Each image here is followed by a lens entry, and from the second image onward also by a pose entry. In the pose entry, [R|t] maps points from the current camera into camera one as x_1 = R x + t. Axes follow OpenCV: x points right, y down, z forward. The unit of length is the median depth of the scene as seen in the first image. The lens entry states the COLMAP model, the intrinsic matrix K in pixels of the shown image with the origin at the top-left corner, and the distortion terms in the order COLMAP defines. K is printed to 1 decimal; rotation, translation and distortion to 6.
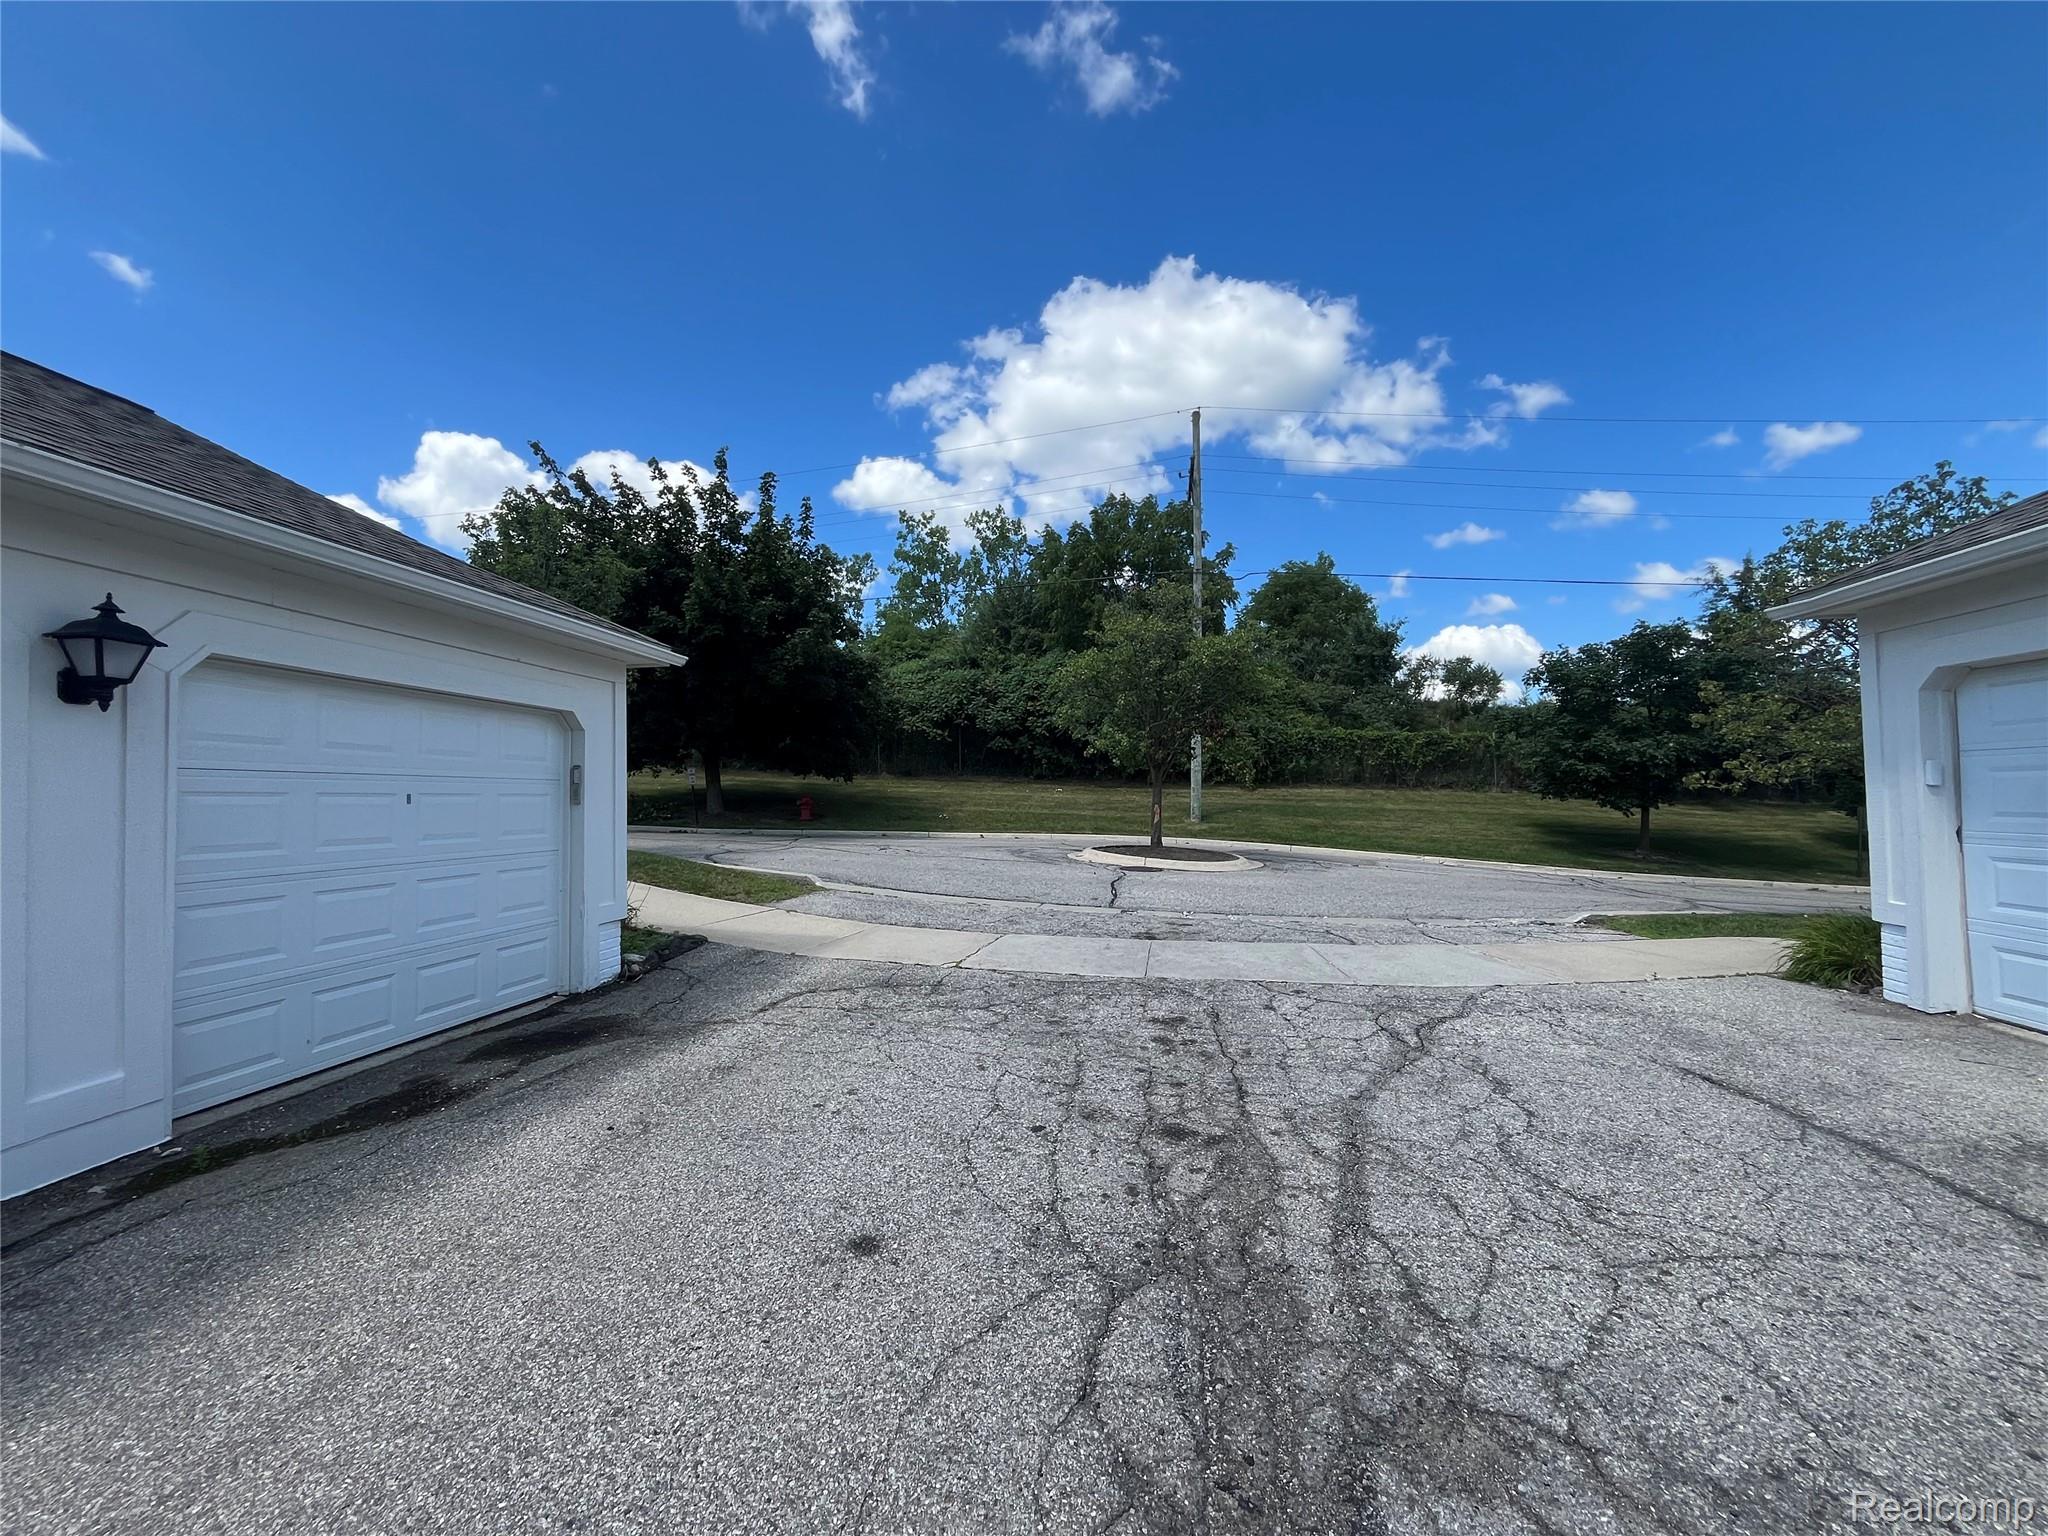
lens RADIAL K [[838.4, 0, 1024.0], [0, 838.4, 768.0], [0, 0, 1]] dist [-0.000918, -0.000129]
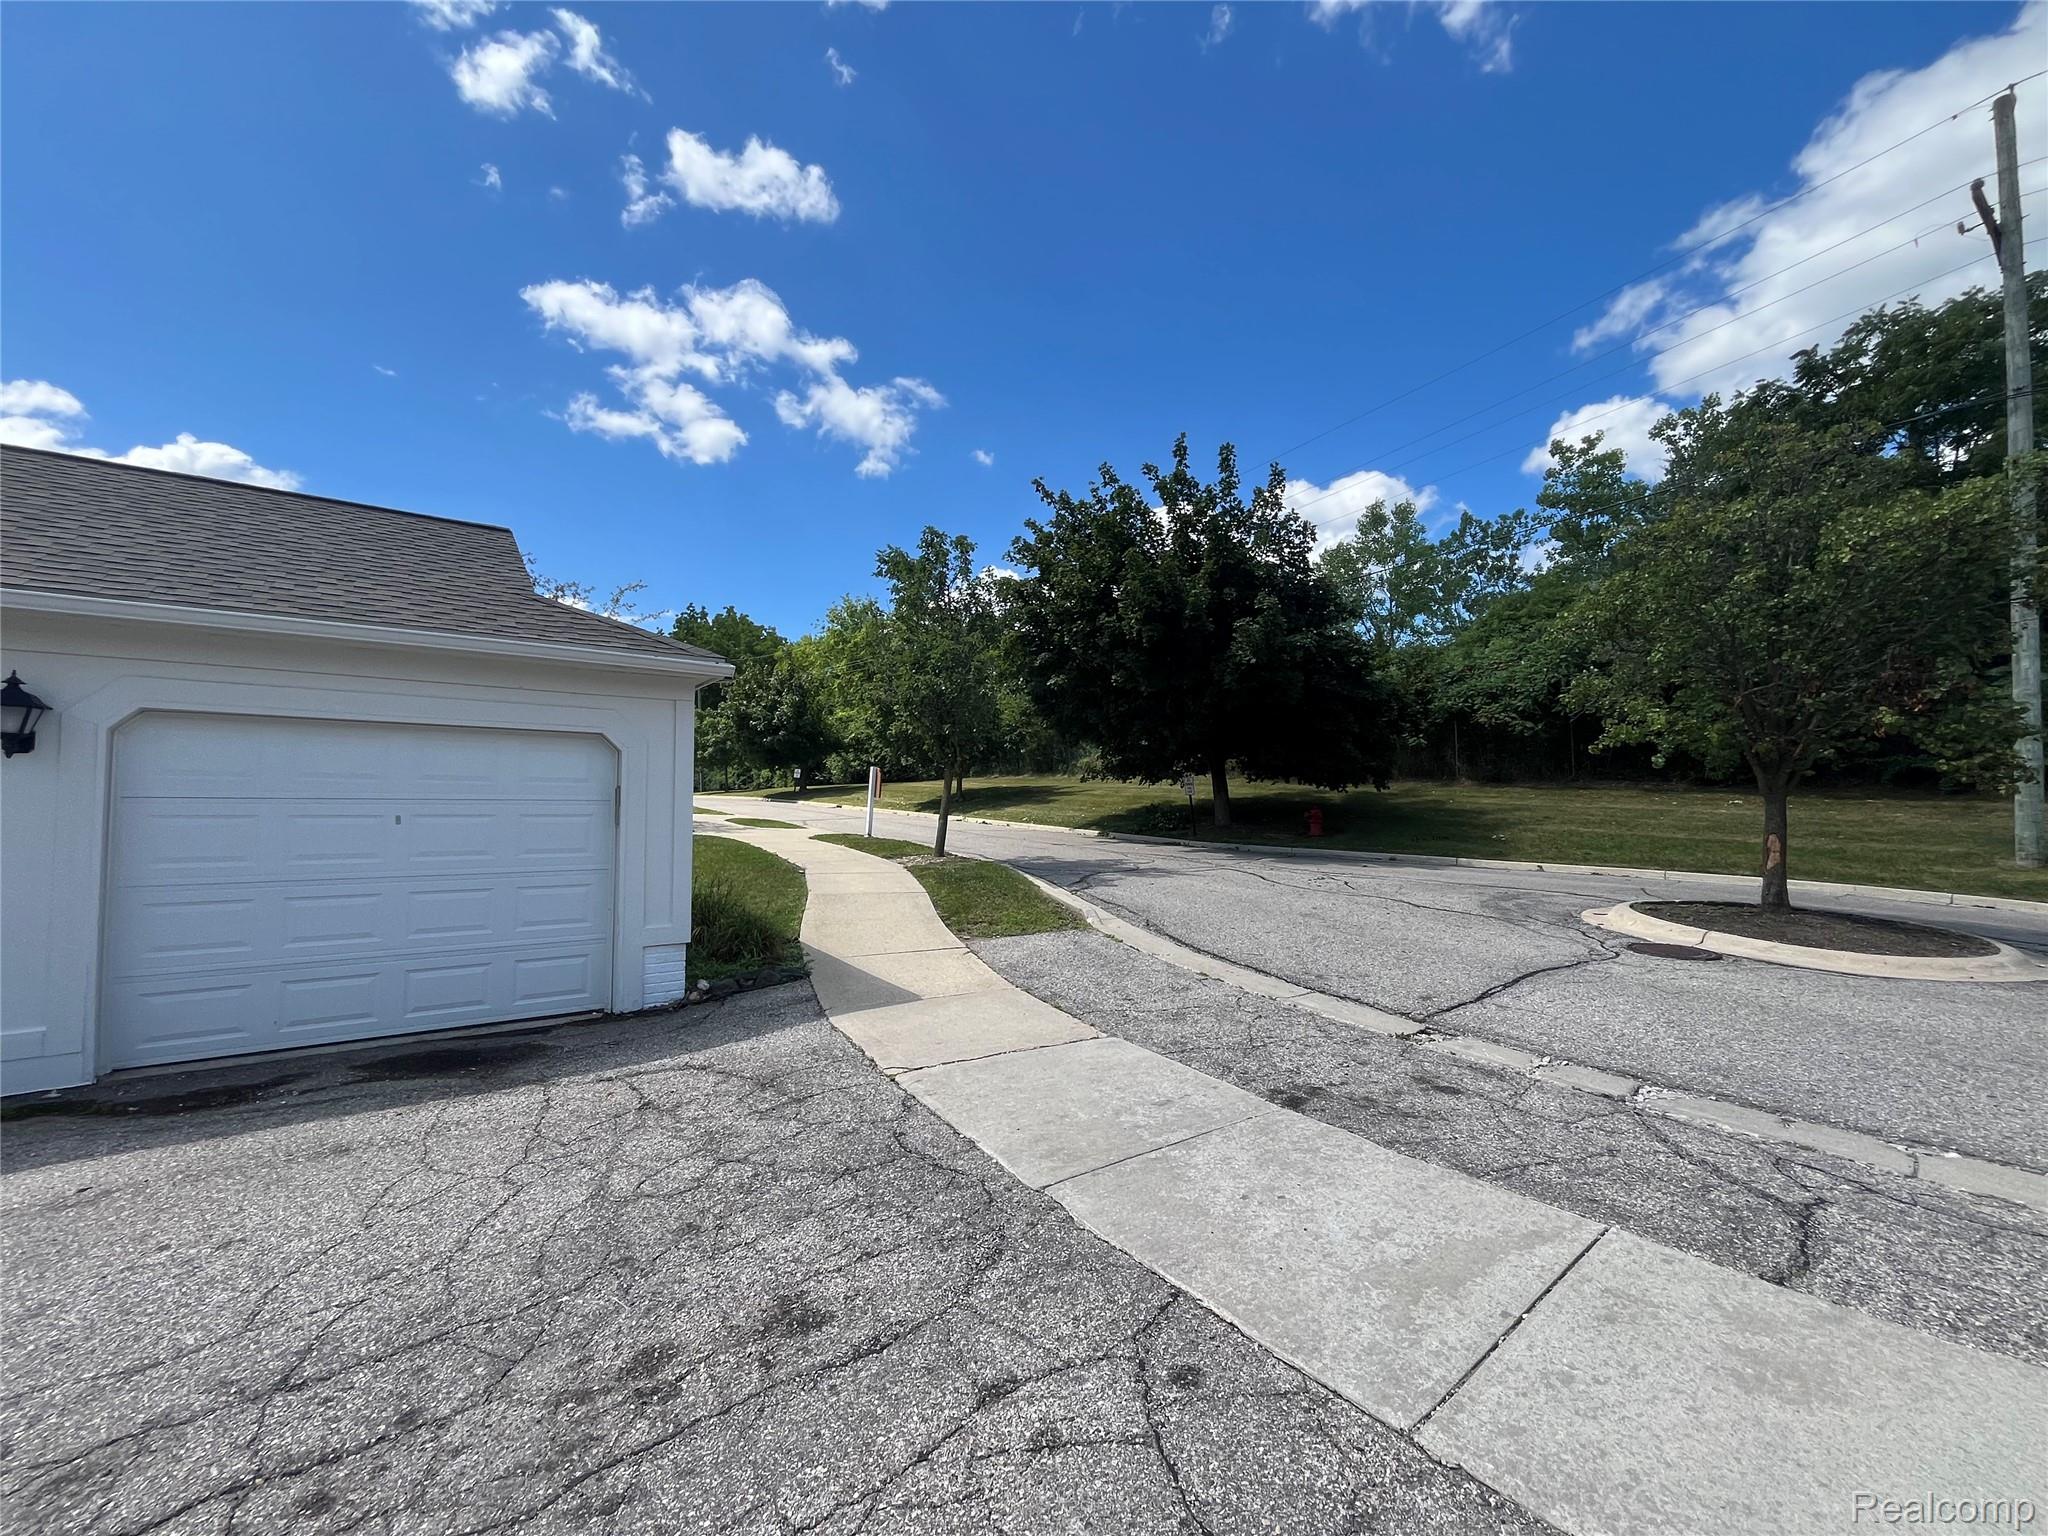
lens RADIAL K [[838.4, 0, 1024.0], [0, 838.4, 768.0], [0, 0, 1]] dist [-0.000918, -0.000129]
pose [[0.689634, -0.023333, -0.723782, 0.549253], [0.018515, 0.999722, -0.014587, -0.000616], [0.723921, -0.003341, 0.689875, 0.684046]]
